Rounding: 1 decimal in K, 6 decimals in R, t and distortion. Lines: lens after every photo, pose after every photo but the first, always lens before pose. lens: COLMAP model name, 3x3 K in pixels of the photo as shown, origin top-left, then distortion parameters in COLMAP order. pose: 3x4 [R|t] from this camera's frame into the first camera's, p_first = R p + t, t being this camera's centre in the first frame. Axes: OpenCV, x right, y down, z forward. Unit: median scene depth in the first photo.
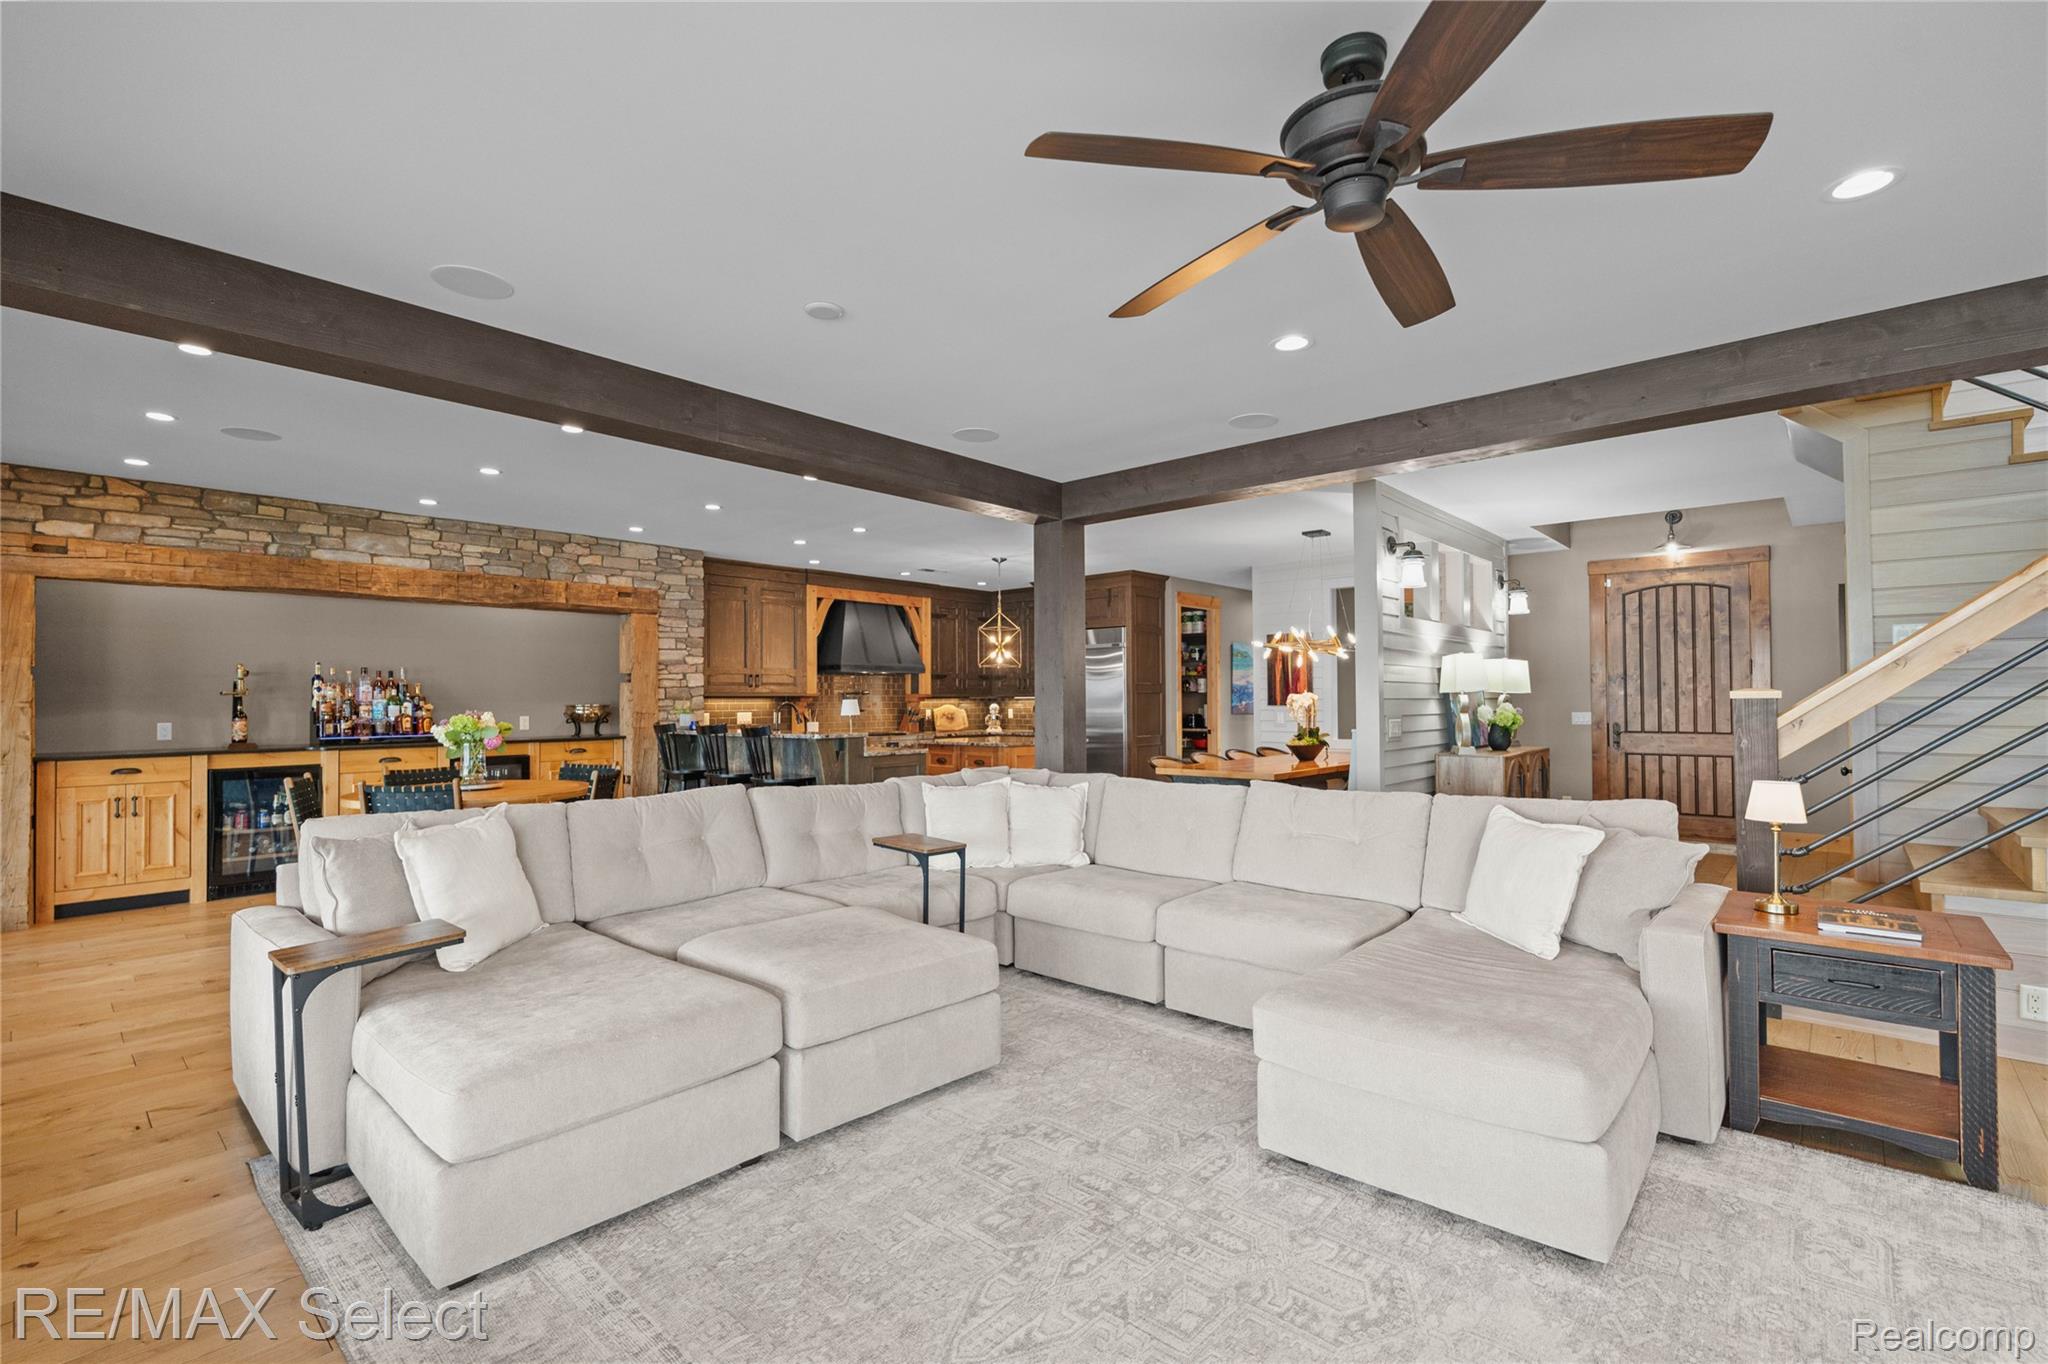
lens RADIAL K [[909.1, 0, 1023.9], [0, 909.1, 684.1], [0, 0, 1]] dist [-0.003428, -0.000024]
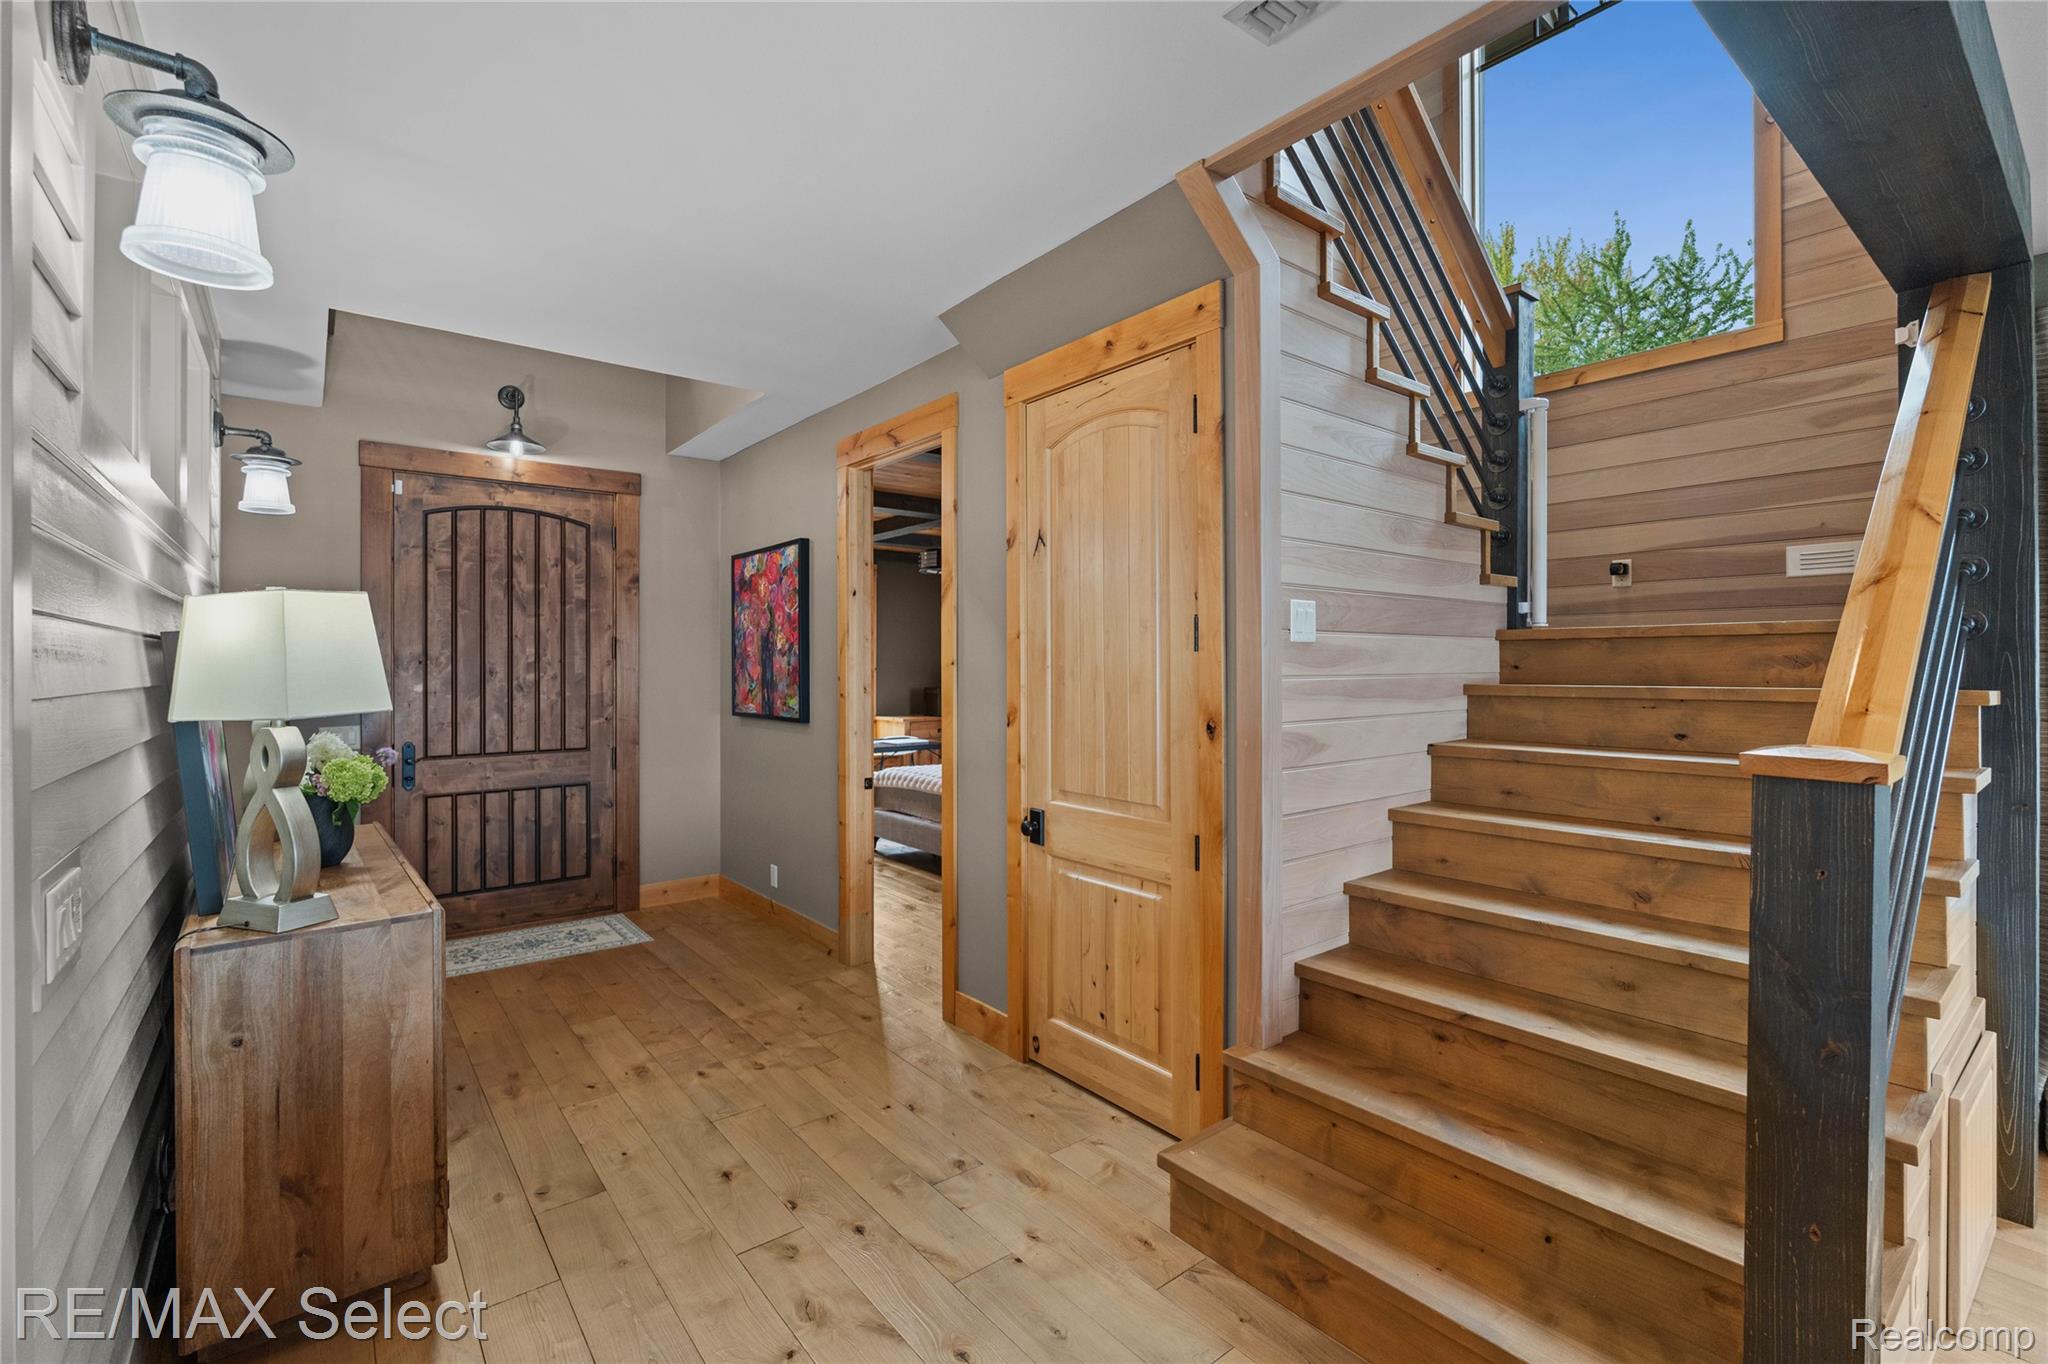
lens RADIAL K [[909.1, 0, 1027.9], [0, 909.1, 663.6], [0, 0, 1]] dist [-0.003428, -0.000024]
pose [[0.166848, 0.005283, 0.985969, 0.176705], [-0.016395, 0.999862, -0.002583, -0.010462], [-0.985846, -0.015733, 0.166911, 0.552313]]
